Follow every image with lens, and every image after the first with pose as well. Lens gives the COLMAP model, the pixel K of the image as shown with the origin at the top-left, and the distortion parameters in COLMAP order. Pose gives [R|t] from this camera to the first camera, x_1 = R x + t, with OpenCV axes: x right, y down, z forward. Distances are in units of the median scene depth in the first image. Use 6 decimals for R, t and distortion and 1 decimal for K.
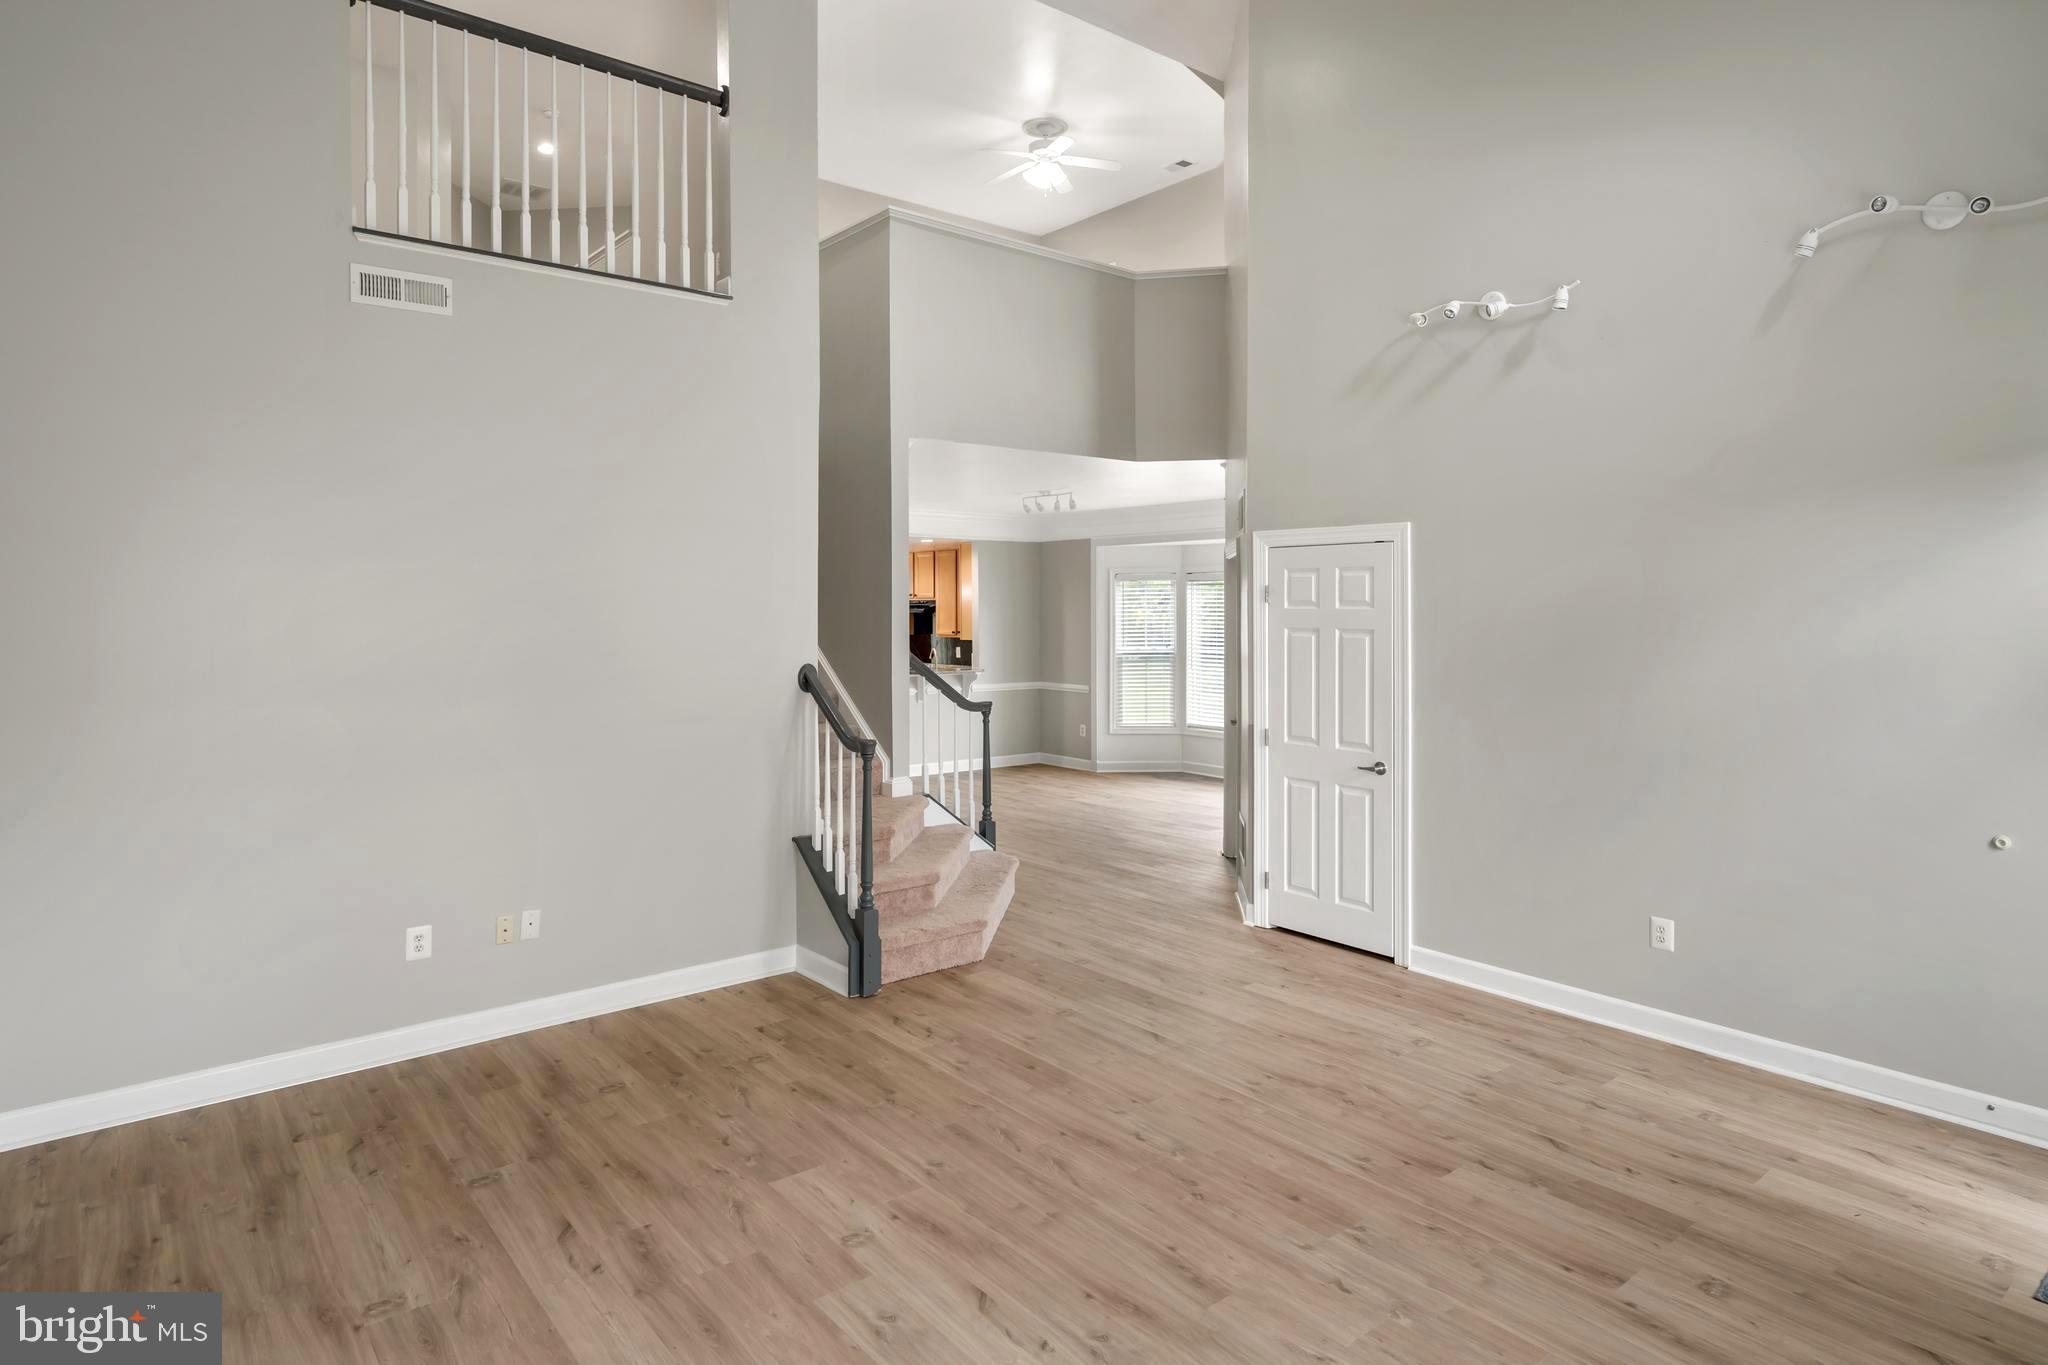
lens RADIAL K [[1137.2, 0, 1006.3], [0, 1137.2, 611.6], [0, 0, 1]] dist [0.001240, 0.002040]
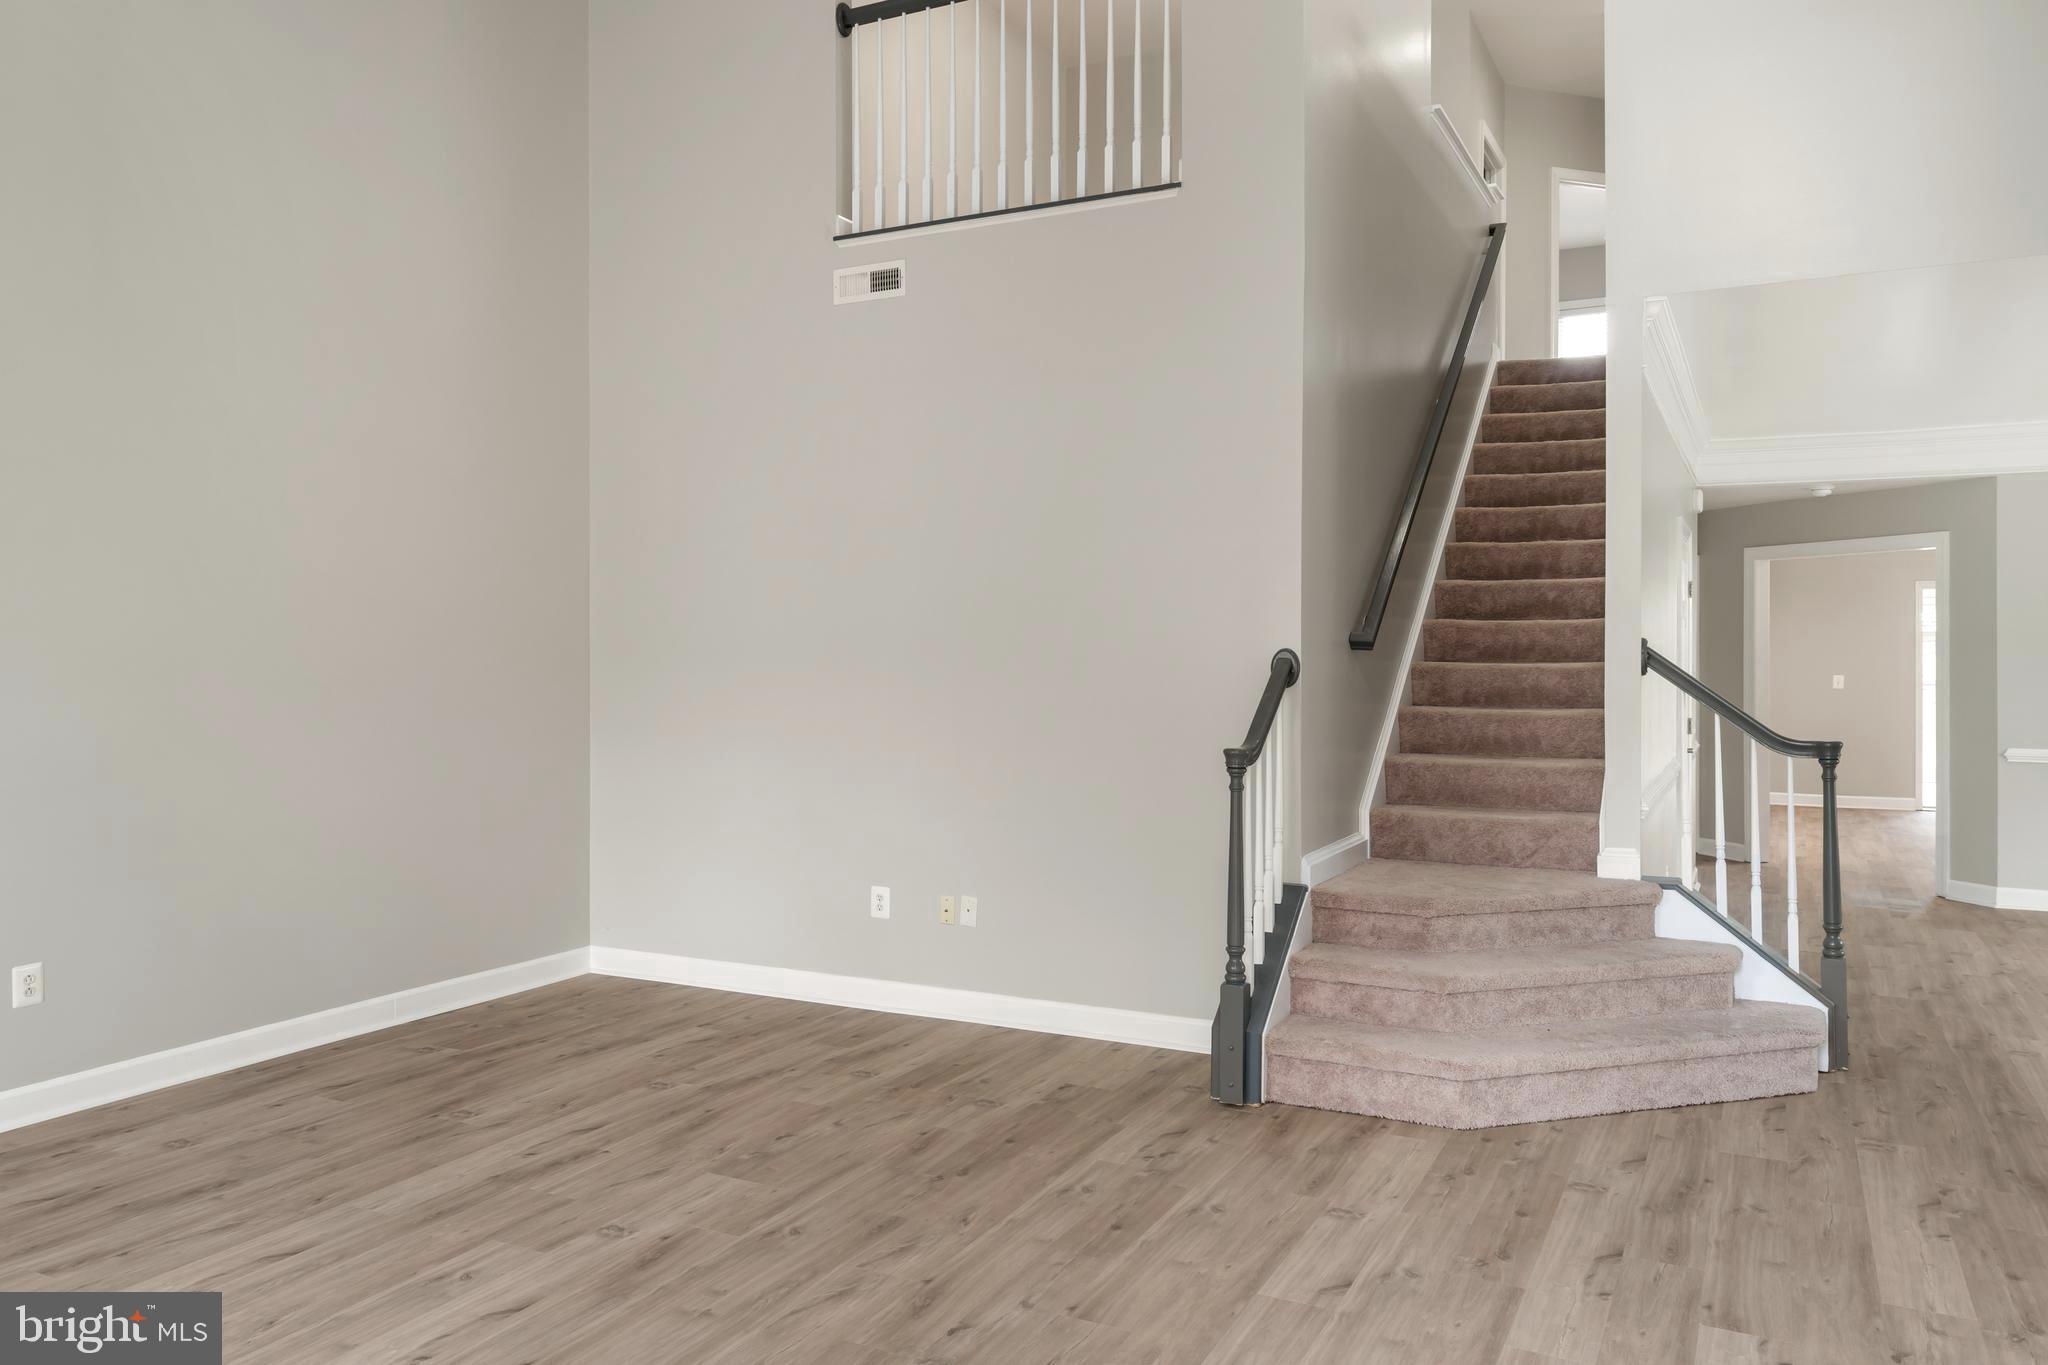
lens RADIAL K [[1435.5, 0, 1038.4], [0, 1435.5, 650.9], [0, 0, 1]] dist [0.003978, -0.000630]
pose [[0.414419, 0.000132, -0.910086, 0.867551], [-0.004903, 0.999986, -0.002087, 0.073486], [0.910073, 0.005327, 0.414414, 0.685521]]
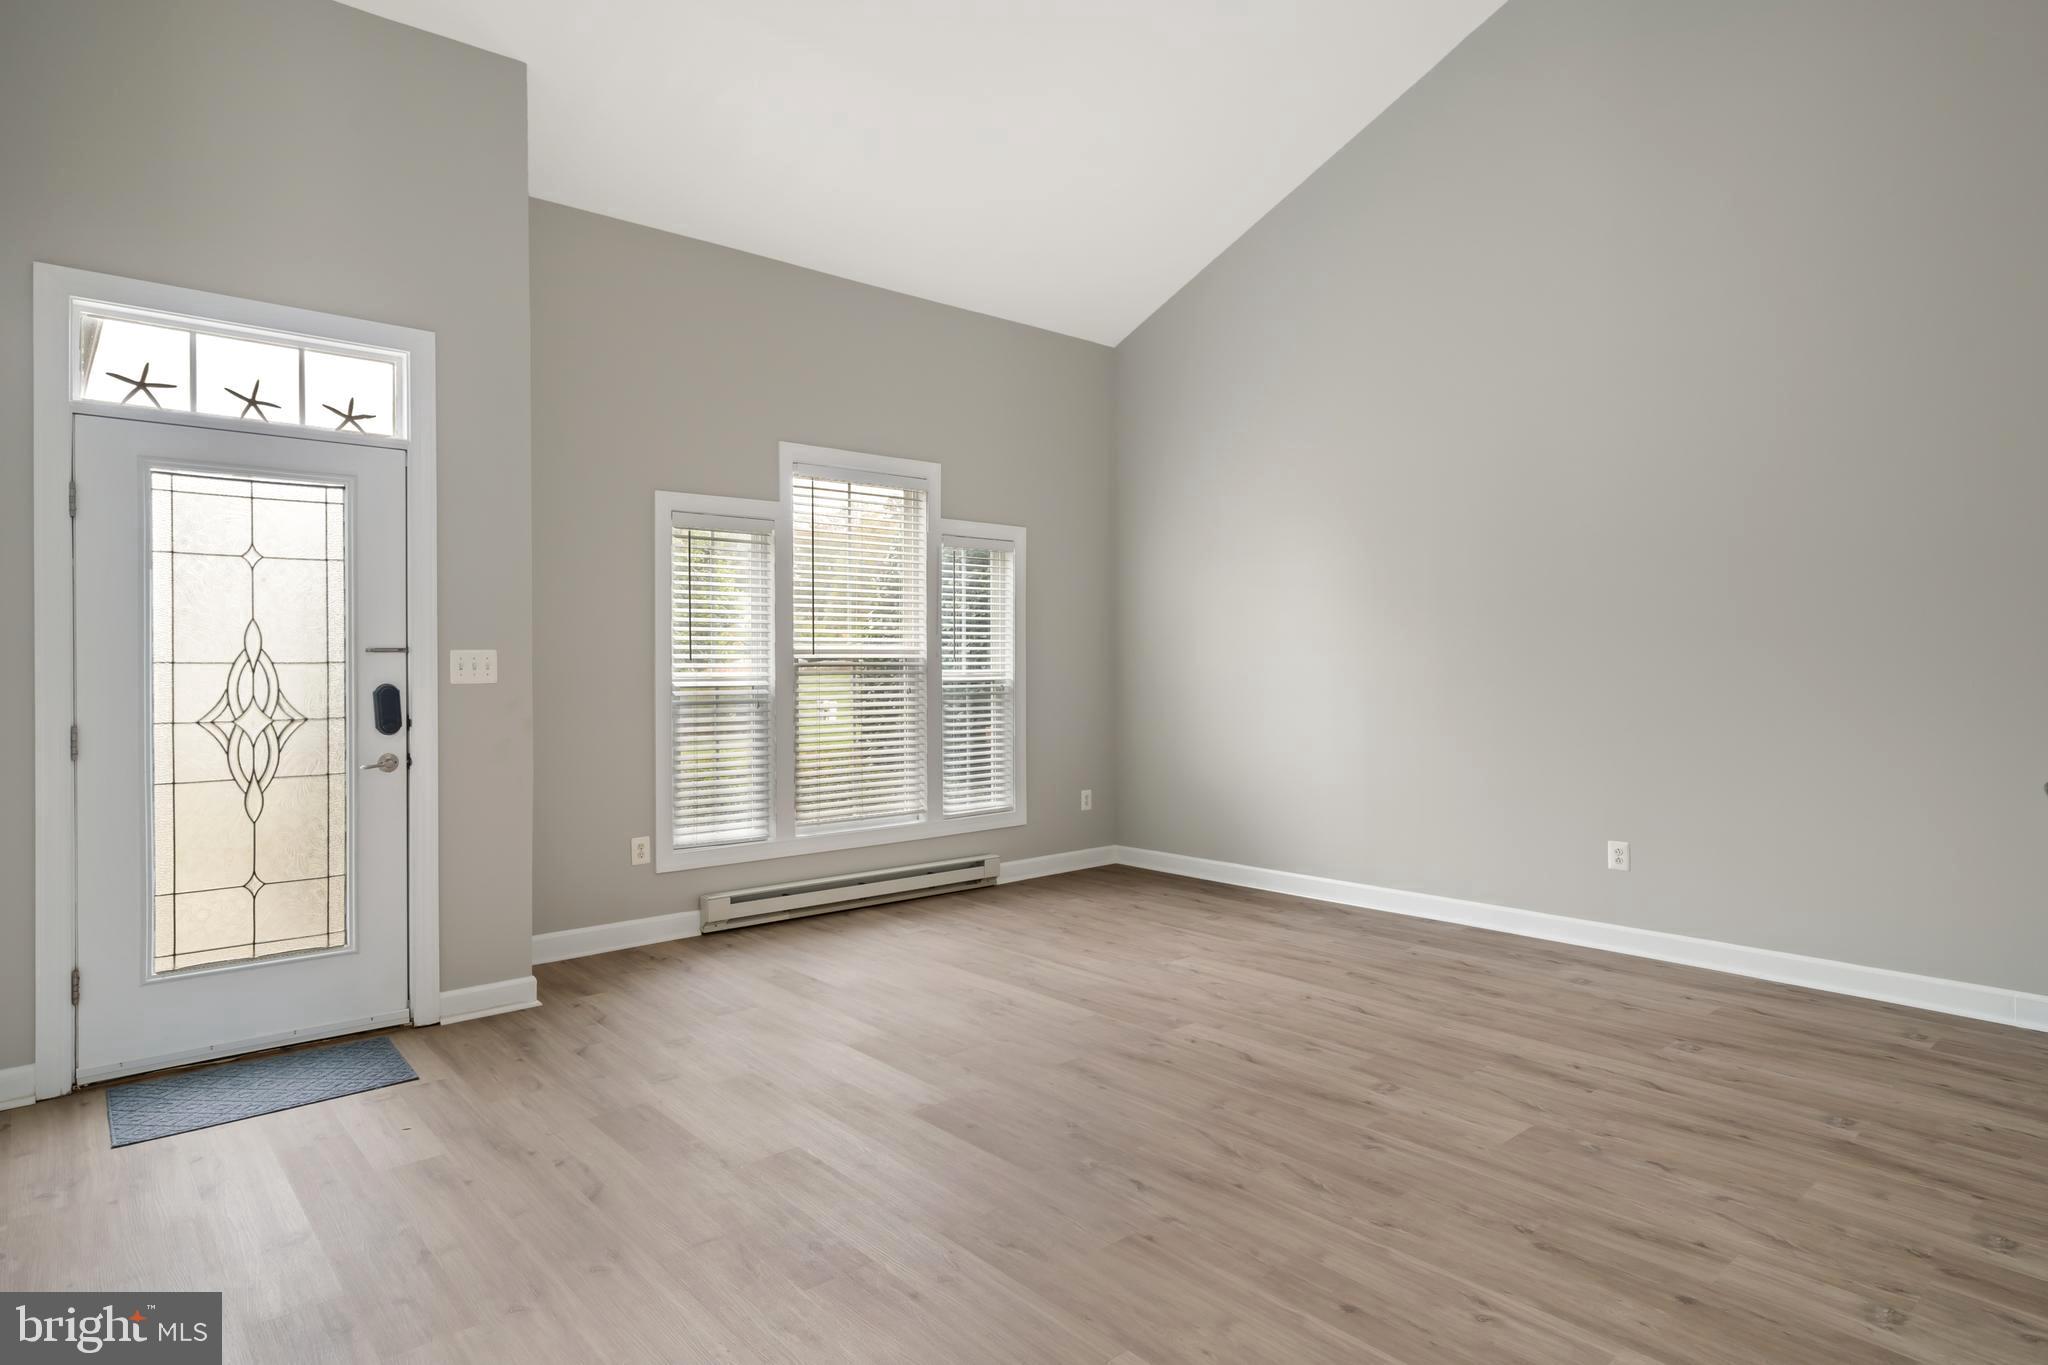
lens RADIAL K [[1137.2, 0, 1016.6], [0, 1137.2, 663.6], [0, 0, 1]] dist [0.001240, 0.002040]
pose [[-0.999020, 0.004970, -0.043983, 0.224861], [0.004514, 0.999935, 0.010453, 0.105063], [0.044032, 0.010244, -0.998978, 1.715790]]
